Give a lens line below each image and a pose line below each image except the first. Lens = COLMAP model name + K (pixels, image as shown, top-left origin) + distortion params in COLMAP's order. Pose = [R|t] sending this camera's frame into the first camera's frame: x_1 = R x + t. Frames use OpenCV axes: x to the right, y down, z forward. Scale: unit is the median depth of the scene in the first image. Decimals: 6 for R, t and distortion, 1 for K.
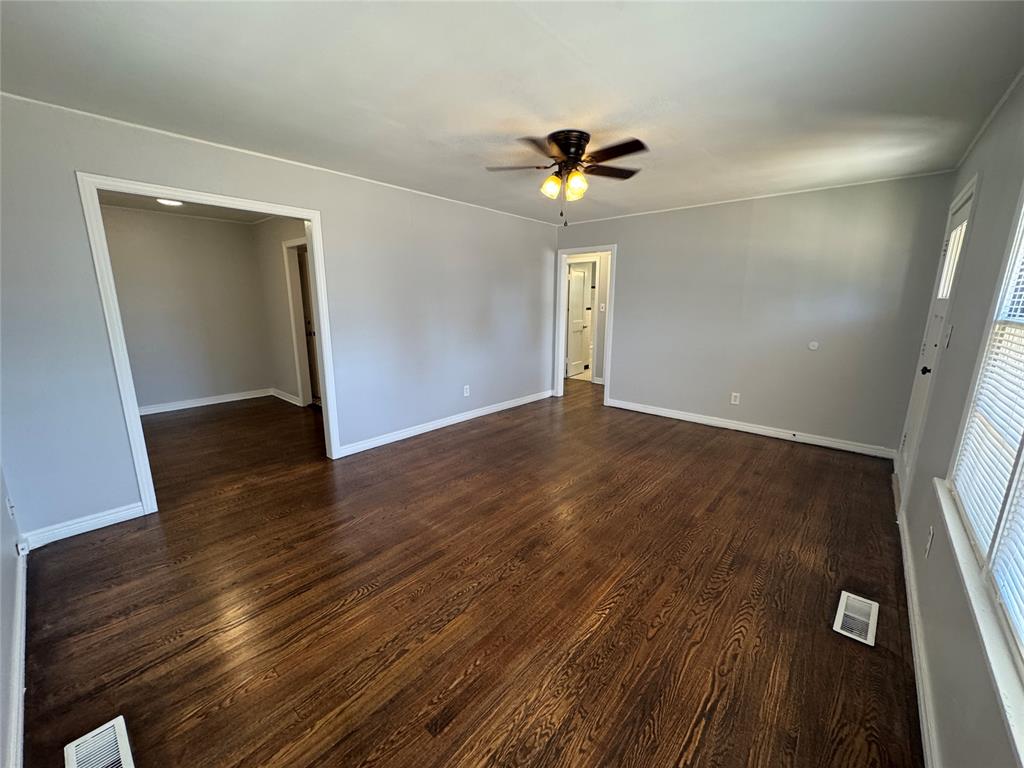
lens RADIAL K [[410.1, 0, 515.2], [0, 410.1, 382.9], [0, 0, 1]] dist [-0.004106, 0.000806]
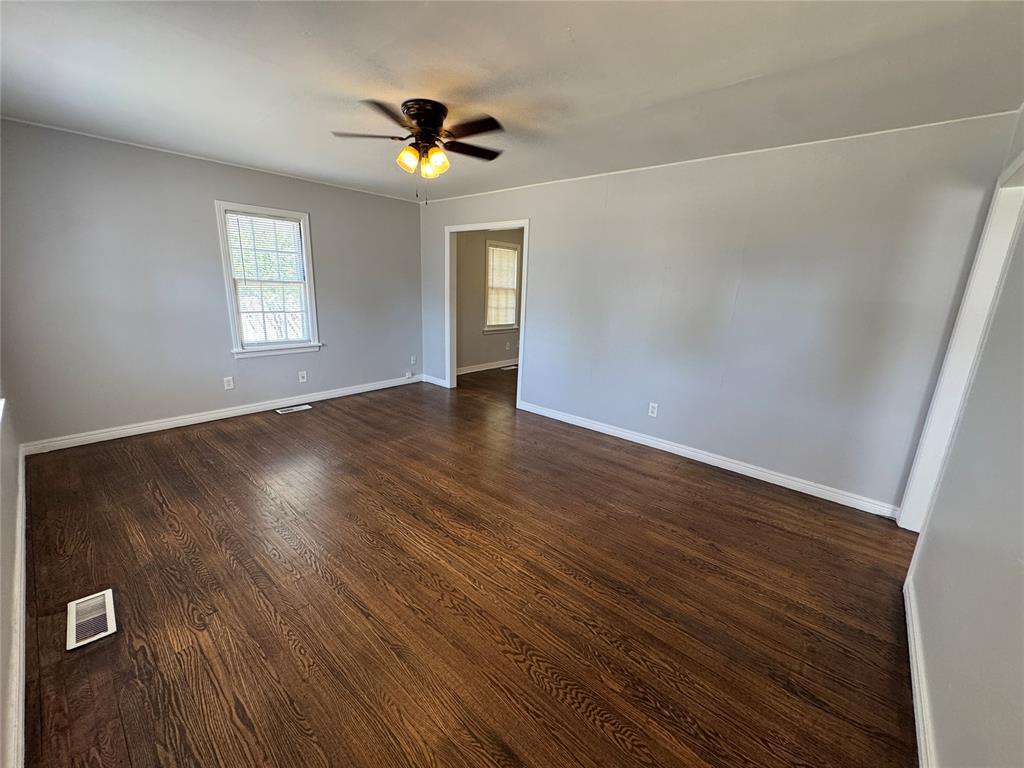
lens RADIAL K [[410.1, 0, 508.4], [0, 410.1, 388.9], [0, 0, 1]] dist [-0.004106, 0.000806]
pose [[-0.012852, 0.245197, -0.969388, 1.073142], [-0.238093, 0.940833, 0.241131, -0.237948], [0.971157, 0.233903, 0.046288, 1.181677]]
